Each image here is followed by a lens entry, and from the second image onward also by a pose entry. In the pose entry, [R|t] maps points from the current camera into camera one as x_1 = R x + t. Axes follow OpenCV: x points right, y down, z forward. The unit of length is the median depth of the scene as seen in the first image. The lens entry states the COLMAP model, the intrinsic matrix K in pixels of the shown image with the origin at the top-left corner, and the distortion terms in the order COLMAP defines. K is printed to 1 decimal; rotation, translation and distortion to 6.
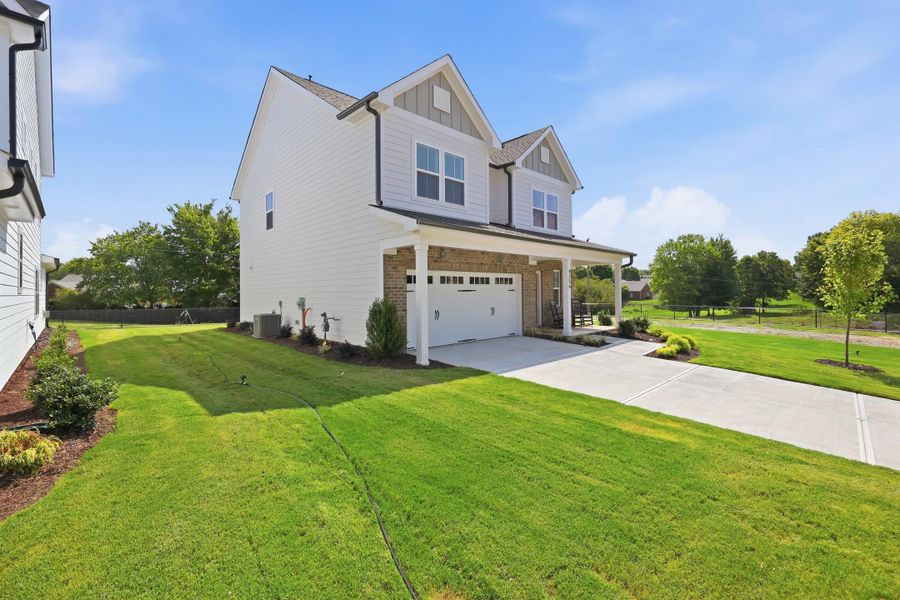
lens RADIAL K [[368.4, 0, 452.7], [0, 368.4, 293.1], [0, 0, 1]] dist [0.001645, 0.000125]
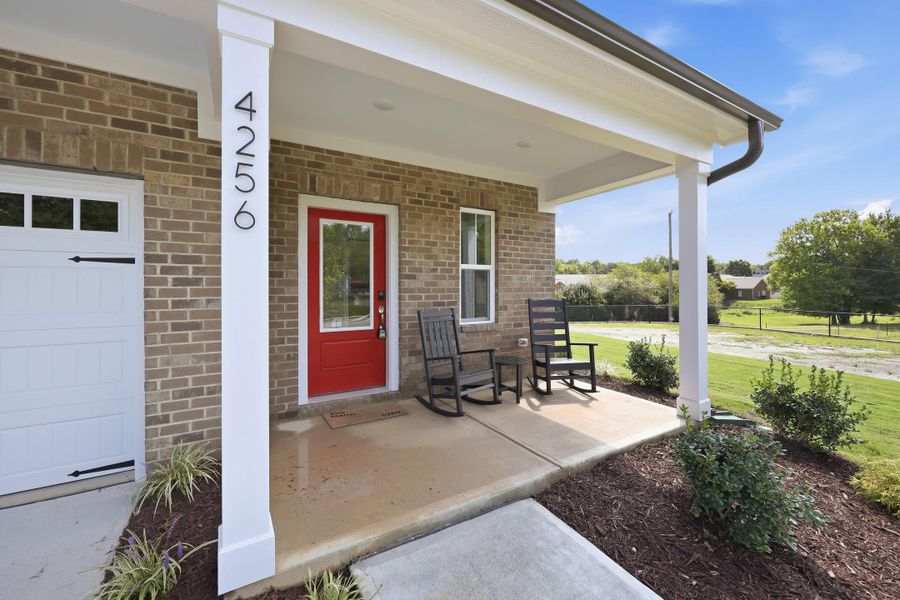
lens RADIAL K [[368.4, 0, 452.7], [0, 368.4, 293.1], [0, 0, 1]] dist [0.001645, 0.000125]
pose [[0.977946, 0.008760, -0.208675, 0.063681], [-0.006830, 0.999927, 0.009968, 0.001220], [0.208747, -0.008323, 0.977934, 0.135011]]
